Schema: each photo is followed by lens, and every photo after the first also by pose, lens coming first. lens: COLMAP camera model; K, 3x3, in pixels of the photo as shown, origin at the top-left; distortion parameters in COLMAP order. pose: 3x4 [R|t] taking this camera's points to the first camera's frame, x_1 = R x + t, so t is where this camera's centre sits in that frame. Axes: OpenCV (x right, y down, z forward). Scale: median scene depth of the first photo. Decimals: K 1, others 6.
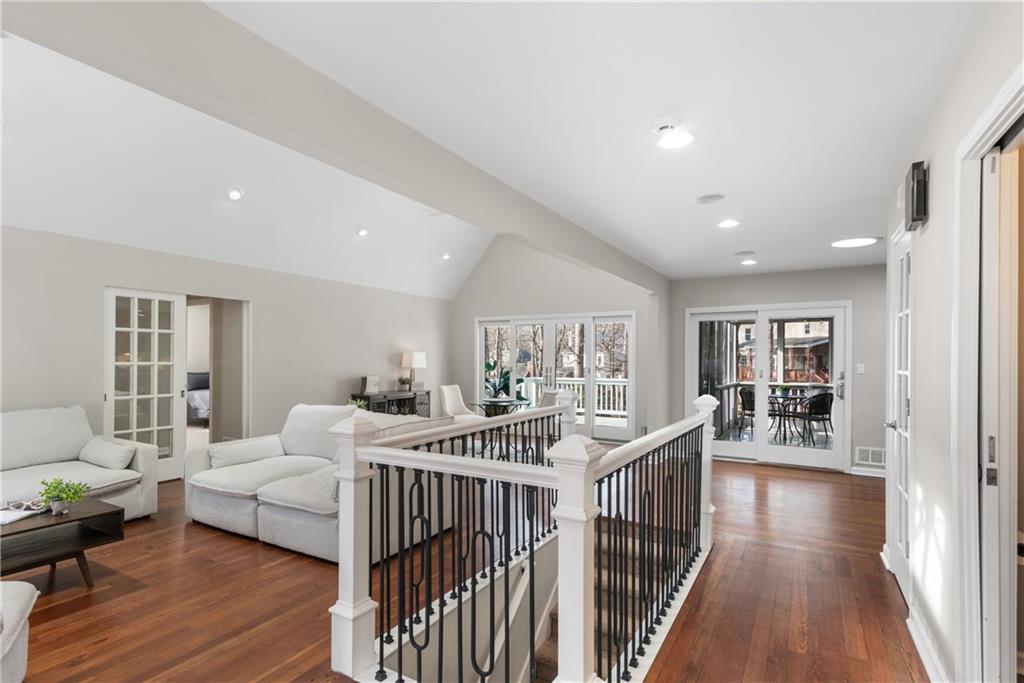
lens RADIAL K [[499.6, 0, 512.5], [0, 499.6, 349.7], [0, 0, 1]] dist [-0.002738, -0.001587]
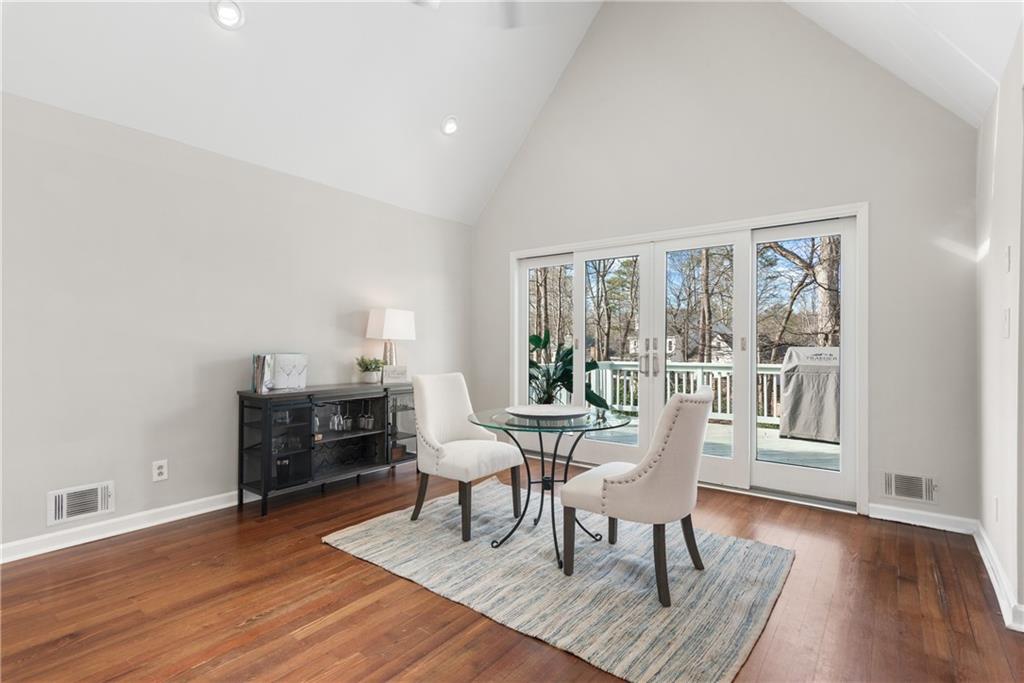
lens RADIAL K [[499.6, 0, 512.3], [0, 499.6, 339.9], [0, 0, 1]] dist [-0.002738, -0.001587]
pose [[0.992180, -0.001682, -0.124801, -0.003150], [0.002630, 0.999969, 0.007429, 0.028320], [0.124785, -0.007699, 0.992154, 0.426715]]
